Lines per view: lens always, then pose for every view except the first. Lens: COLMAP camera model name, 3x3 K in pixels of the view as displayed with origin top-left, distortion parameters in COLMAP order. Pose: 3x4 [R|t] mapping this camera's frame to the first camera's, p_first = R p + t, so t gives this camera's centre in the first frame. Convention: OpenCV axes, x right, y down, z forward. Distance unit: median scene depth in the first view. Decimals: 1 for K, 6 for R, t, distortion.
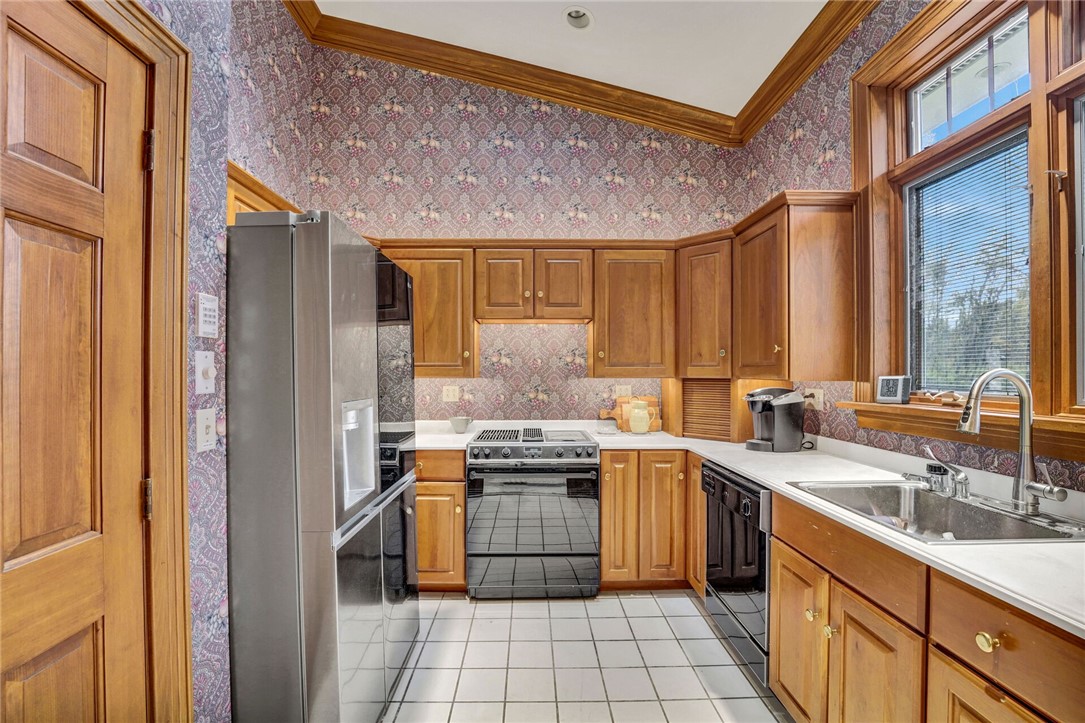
lens RADIAL K [[451.0, 0, 540.0], [0, 451.0, 377.2], [0, 0, 1]] dist [-0.027612, 0.000507]
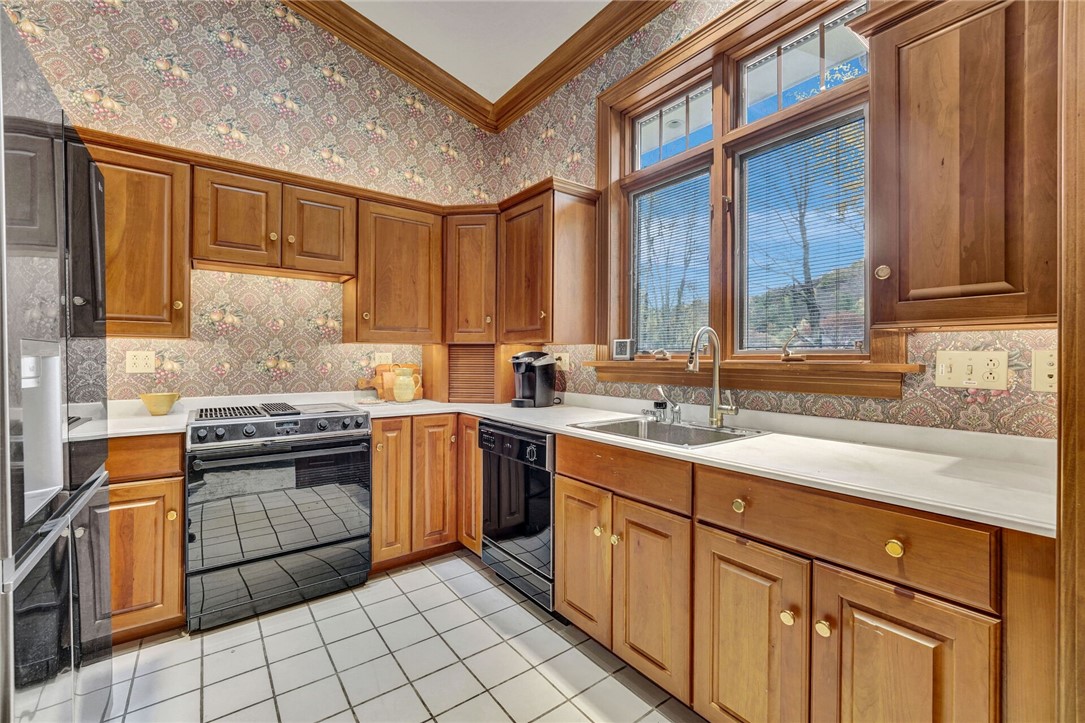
lens RADIAL K [[448.4, 0, 542.5], [0, 448.4, 361.5], [0, 0, 1]] dist [-0.012463, -0.000084]
pose [[0.808523, -0.001626, 0.588463, -0.123937], [0.001864, 0.999998, 0.000201, 0.048275], [-0.588462, 0.000934, 0.808524, 0.068324]]
